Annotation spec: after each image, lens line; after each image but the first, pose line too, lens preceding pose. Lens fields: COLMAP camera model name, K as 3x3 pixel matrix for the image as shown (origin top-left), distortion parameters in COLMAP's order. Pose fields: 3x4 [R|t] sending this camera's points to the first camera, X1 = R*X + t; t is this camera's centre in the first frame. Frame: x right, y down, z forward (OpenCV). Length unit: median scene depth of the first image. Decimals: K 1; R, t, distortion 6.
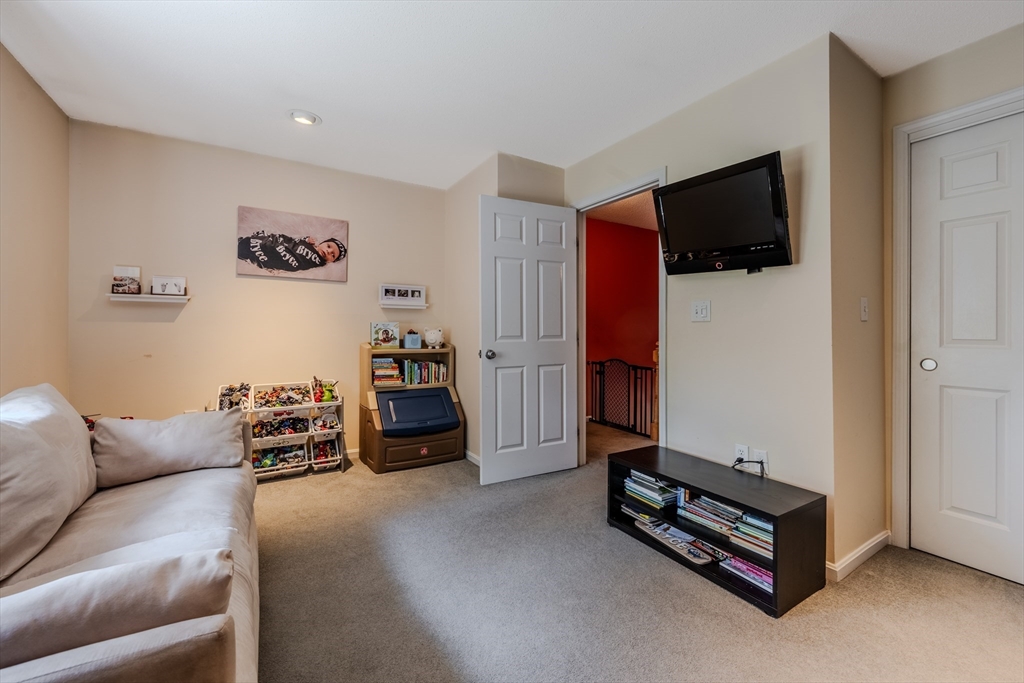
lens RADIAL K [[416.3, 0, 510.3], [0, 416.3, 328.8], [0, 0, 1]] dist [-0.000770, -0.000038]
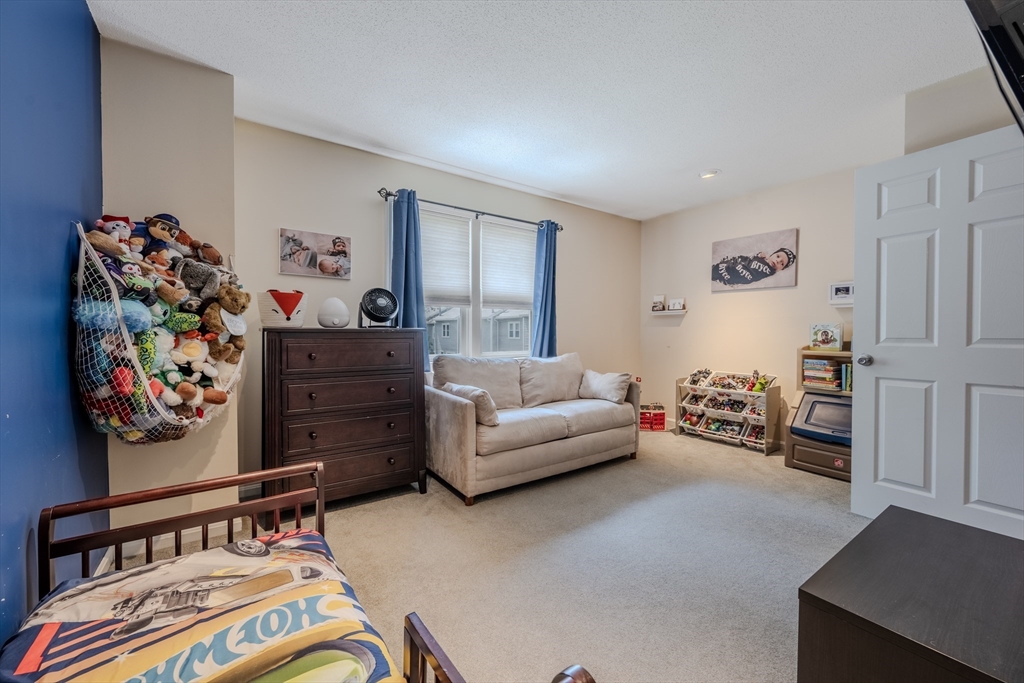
lens RADIAL K [[401.7, 0, 511.8], [0, 401.7, 339.2], [0, 0, 1]] dist [-0.000684, -0.000051]
pose [[0.069416, 0.017050, -0.997442, 0.644783], [0.001176, 0.999852, 0.017173, 0.005149], [0.997587, -0.002365, 0.069386, 0.229515]]
